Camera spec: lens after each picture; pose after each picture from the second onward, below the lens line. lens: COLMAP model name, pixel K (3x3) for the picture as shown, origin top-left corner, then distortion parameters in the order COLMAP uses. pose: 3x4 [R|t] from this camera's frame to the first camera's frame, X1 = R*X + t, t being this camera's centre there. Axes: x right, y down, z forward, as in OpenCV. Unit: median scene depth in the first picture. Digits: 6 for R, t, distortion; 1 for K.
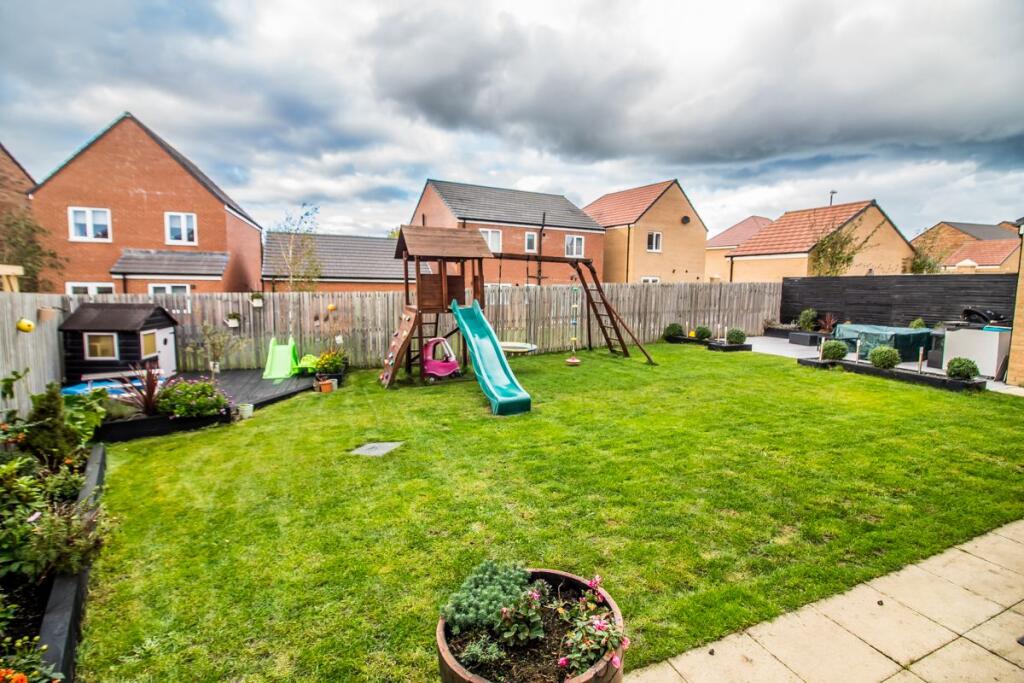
lens RADIAL K [[475.7, 0, 509.8], [0, 475.7, 328.5], [0, 0, 1]] dist [-0.000218, -0.011880]
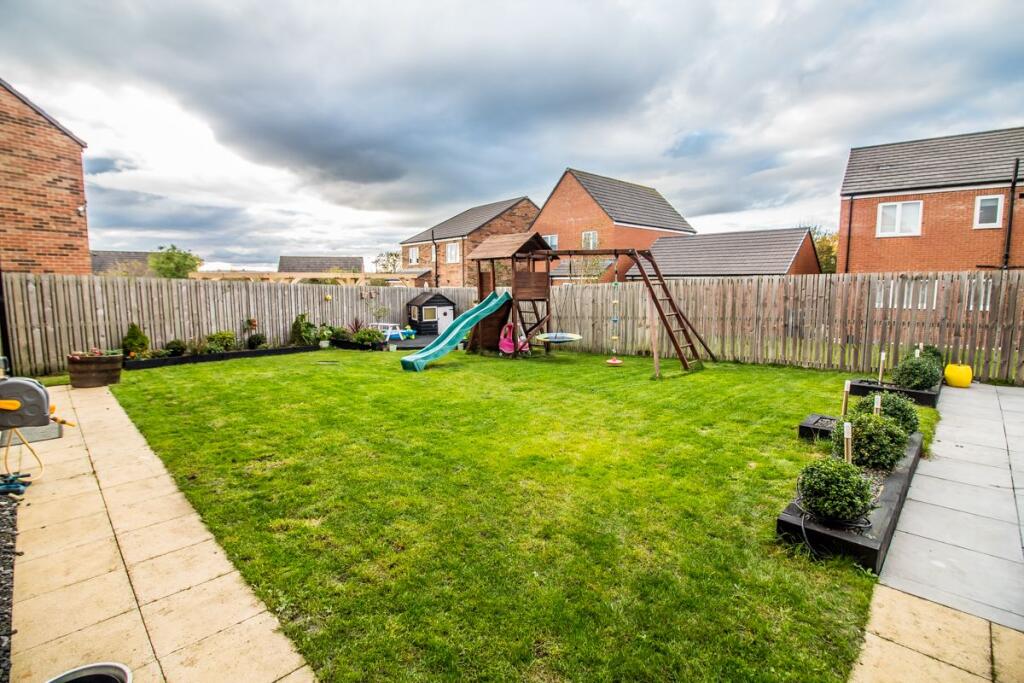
lens RADIAL K [[475.7, 0, 509.8], [0, 475.7, 328.5], [0, 0, 1]] dist [-0.000218, -0.011880]
pose [[0.379539, 0.082475, -0.921492, 0.788445], [-0.076715, 0.995394, 0.057493, -0.029868], [0.921990, 0.048872, 0.384118, 0.384492]]
